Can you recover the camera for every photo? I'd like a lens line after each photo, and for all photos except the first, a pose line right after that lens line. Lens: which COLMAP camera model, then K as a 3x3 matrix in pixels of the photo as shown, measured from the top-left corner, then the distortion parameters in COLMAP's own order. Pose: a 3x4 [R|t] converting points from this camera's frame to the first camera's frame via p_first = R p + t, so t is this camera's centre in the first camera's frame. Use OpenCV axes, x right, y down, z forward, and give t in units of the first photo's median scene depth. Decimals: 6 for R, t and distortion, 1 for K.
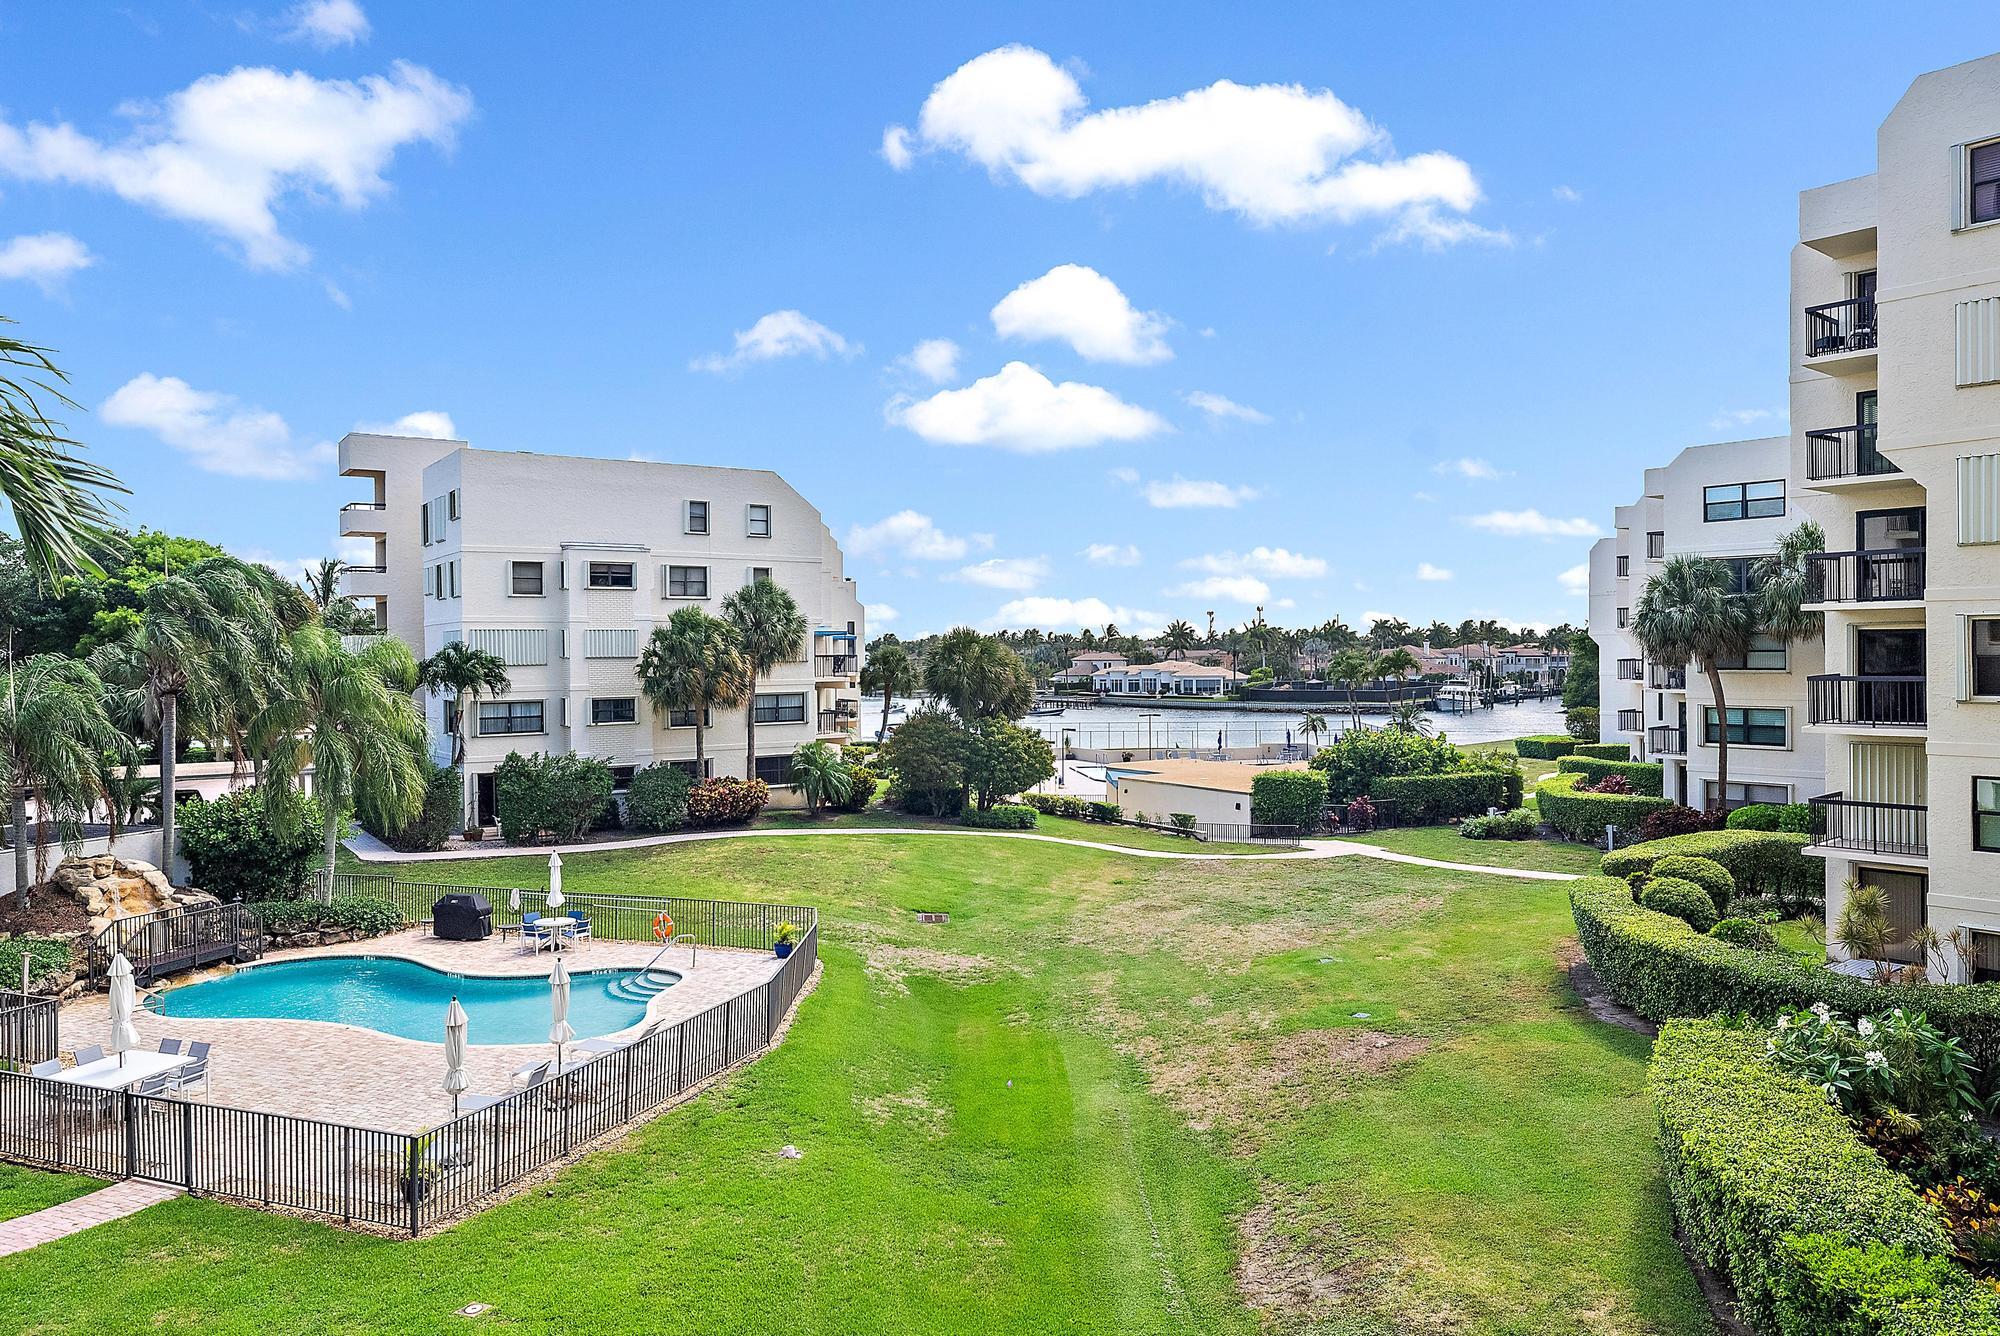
lens RADIAL K [[1339.0, 0, 1011.1], [0, 1339.0, 657.0], [0, 0, 1]] dist [0.000755, 0.000494]
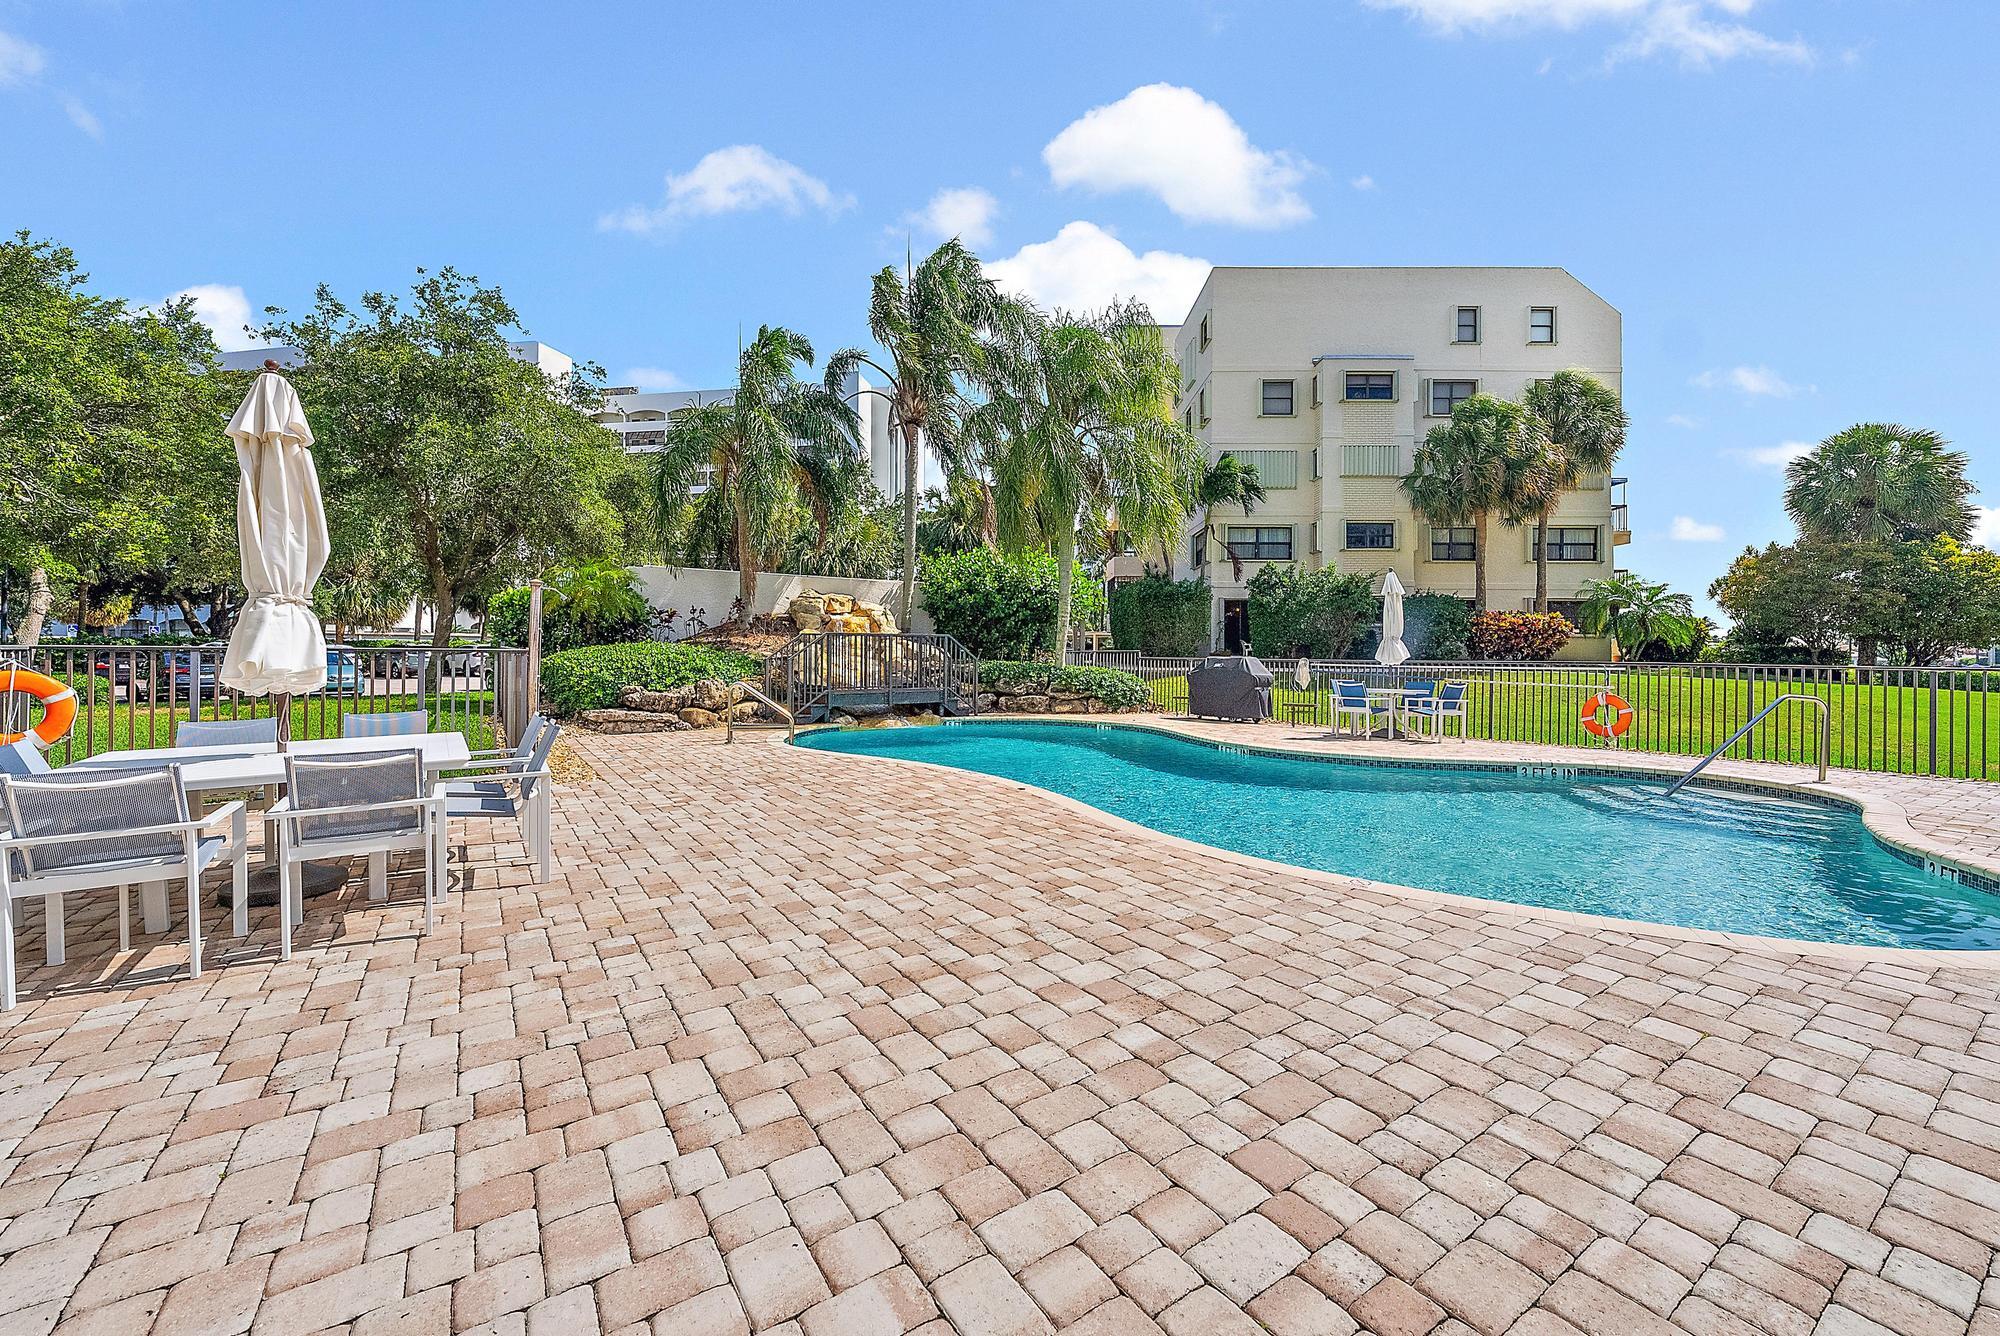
lens RADIAL K [[790.1, 0, 1007.7], [0, 790.1, 659.0], [0, 0, 1]] dist [0.000617, 0.000219]
pose [[0.818885, 0.015495, -0.573749, -0.193059], [-0.015817, 0.999865, 0.004428, 0.127505], [0.573740, 0.005448, 0.819019, 0.430305]]
